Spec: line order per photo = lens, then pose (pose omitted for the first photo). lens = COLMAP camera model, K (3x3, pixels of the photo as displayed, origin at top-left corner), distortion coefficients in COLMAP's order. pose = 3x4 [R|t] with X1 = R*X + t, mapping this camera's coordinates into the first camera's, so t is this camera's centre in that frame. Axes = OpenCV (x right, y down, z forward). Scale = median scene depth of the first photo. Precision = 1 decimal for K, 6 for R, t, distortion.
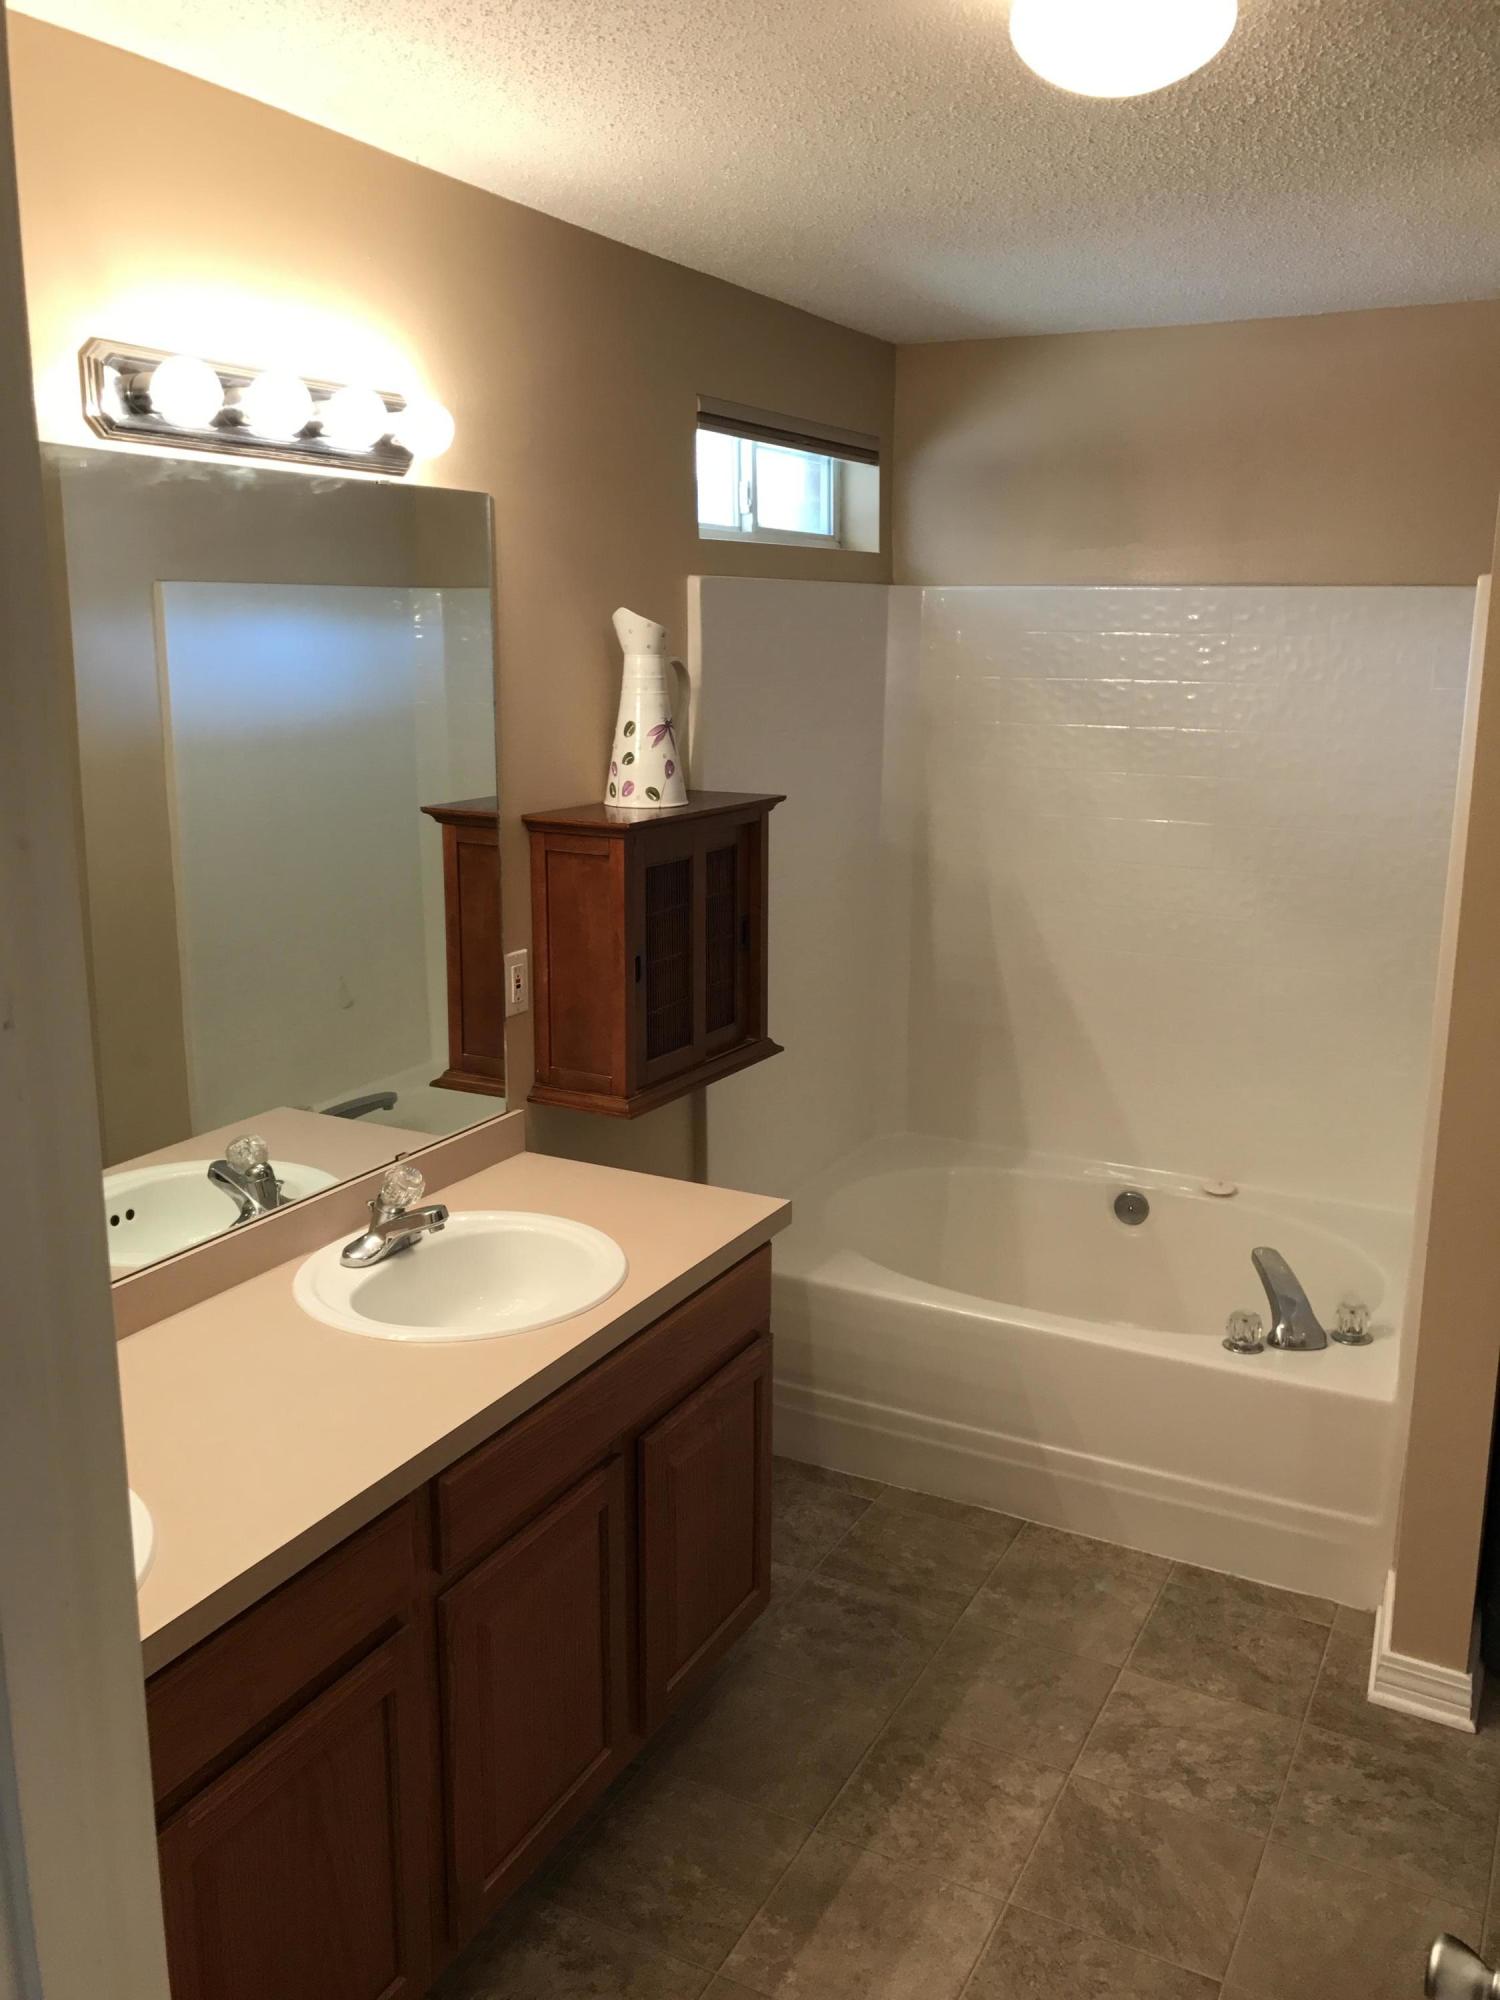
lens RADIAL K [[1626.0, 0, 745.9], [0, 1626.0, 999.5], [0, 0, 1]] dist [0.022719, -0.017994]
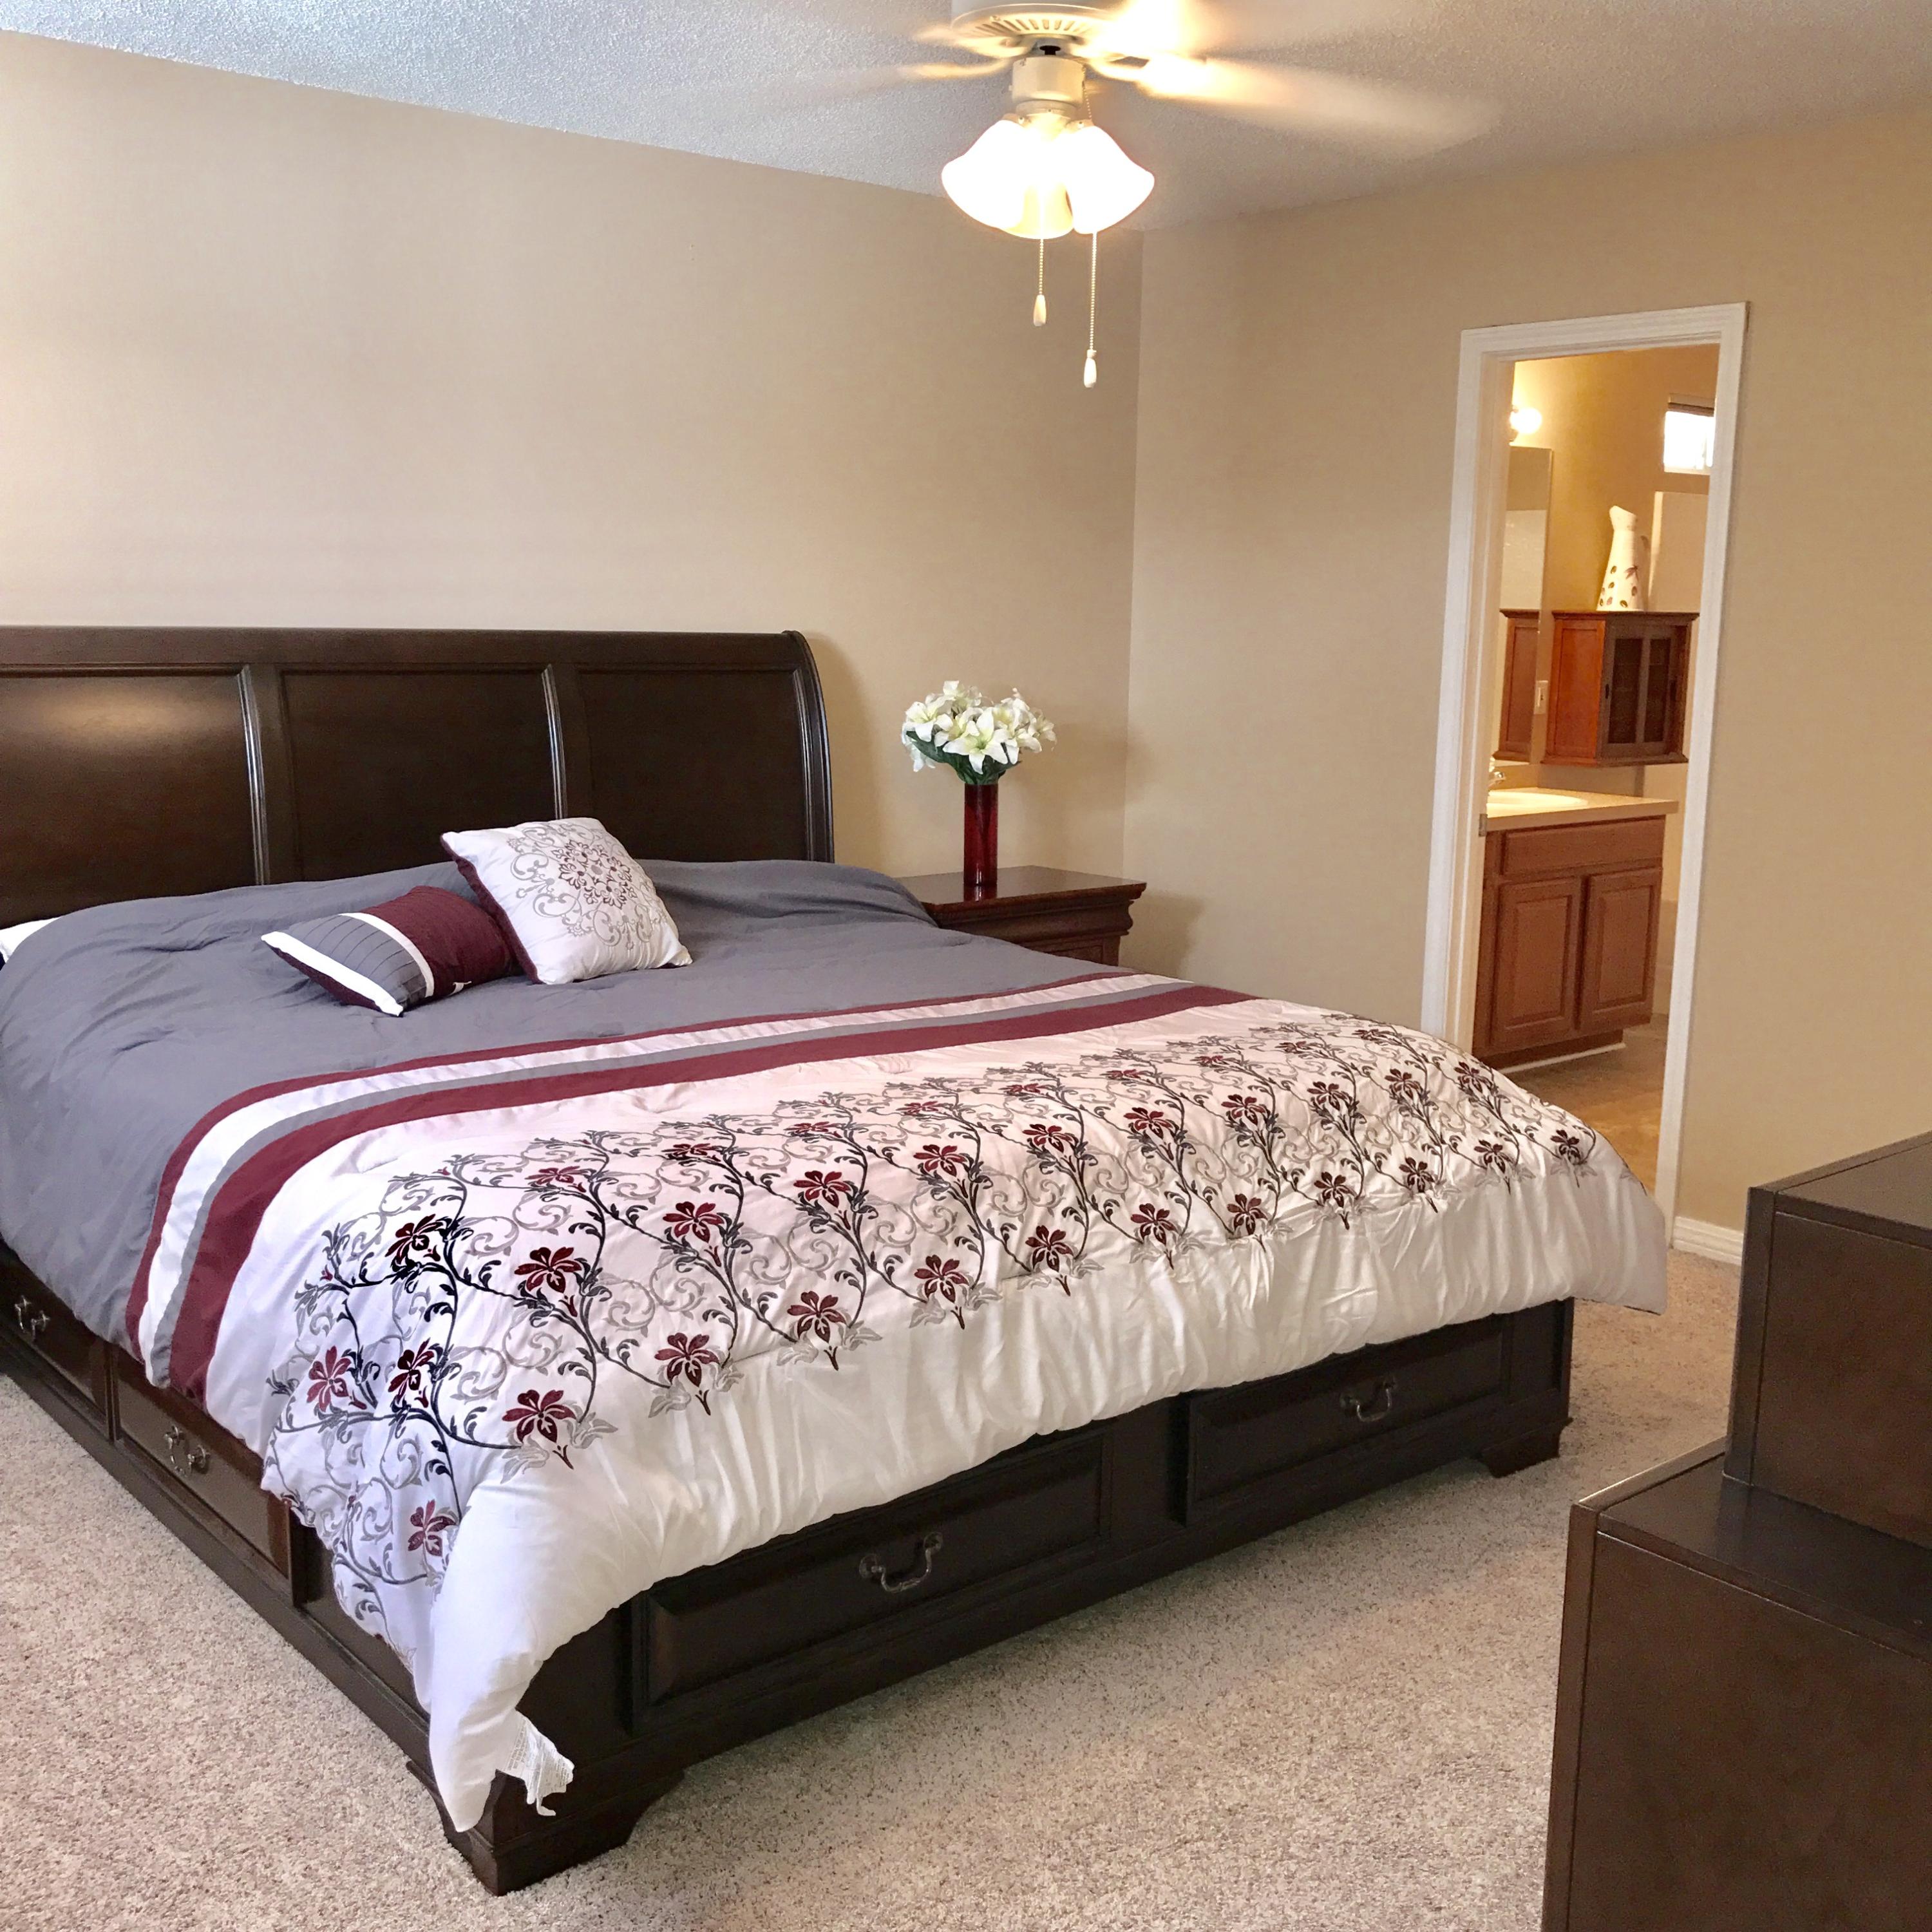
lens RADIAL K [[2081.4, 0, 960.3], [0, 2081.4, 962.3], [0, 0, 1]] dist [0.082566, 0.000000]
pose [[0.929202, 0.069218, -0.363032, 0.139222], [-0.094752, 0.994090, -0.052985, 0.478071], [0.357219, 0.083632, 0.930269, -1.478424]]
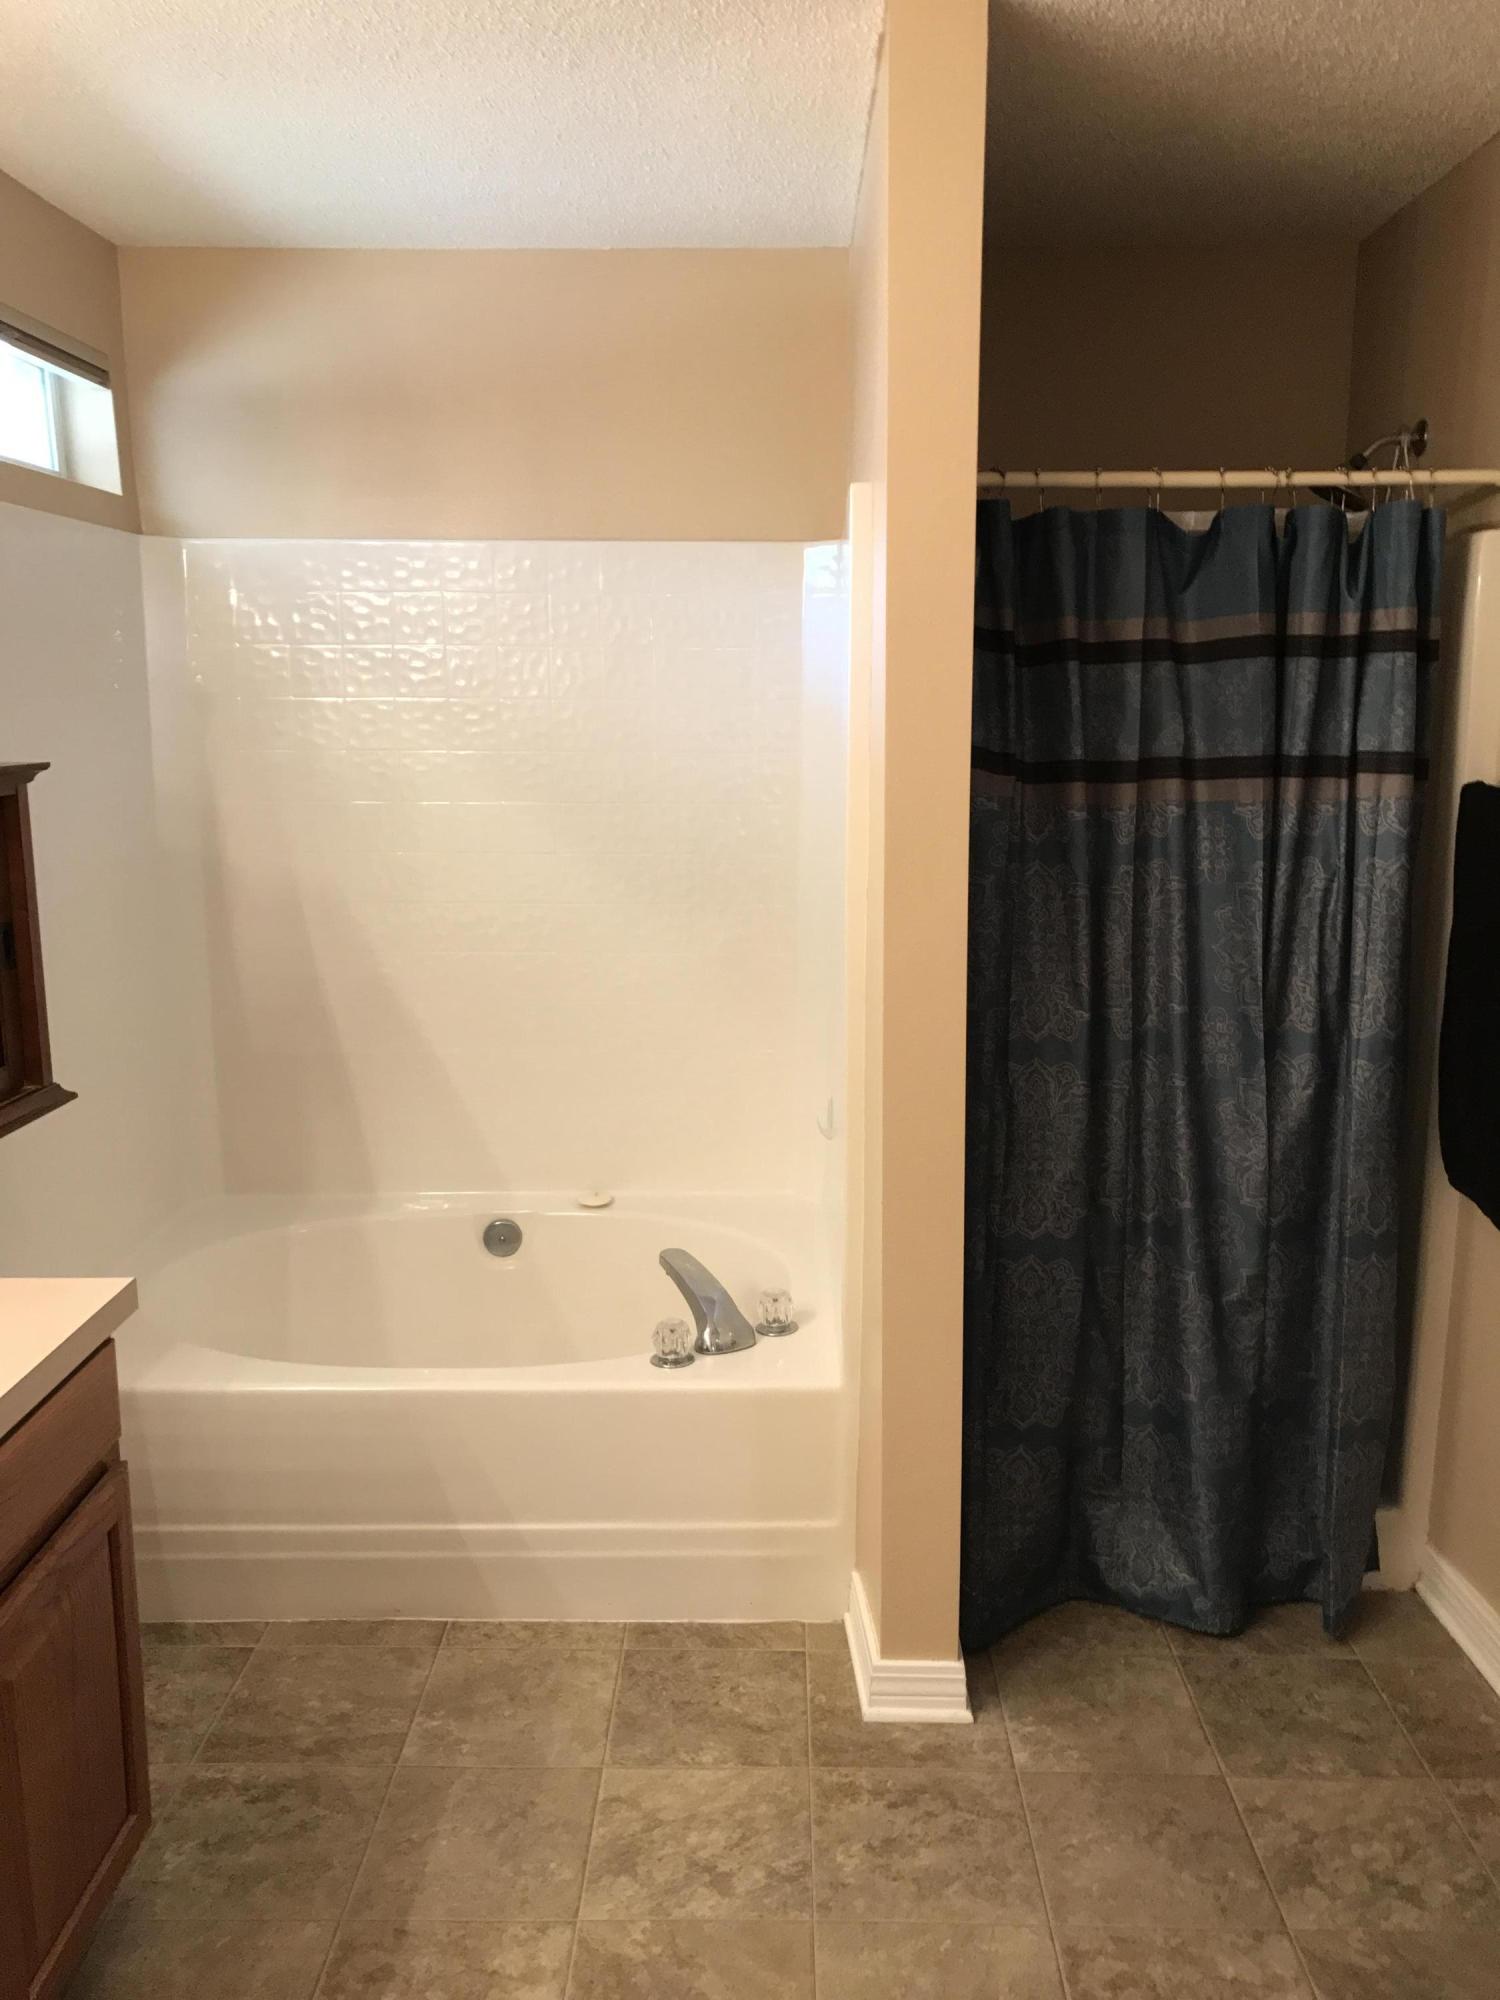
lens RADIAL K [[1626.0, 0, 760.2], [0, 1626.0, 1004.3], [0, 0, 1]] dist [0.022719, -0.017994]
pose [[0.888163, -0.094751, 0.449654, -0.036043], [0.111059, 0.993764, -0.009959, 0.034243], [-0.445907, 0.058783, 0.893147, 0.178080]]
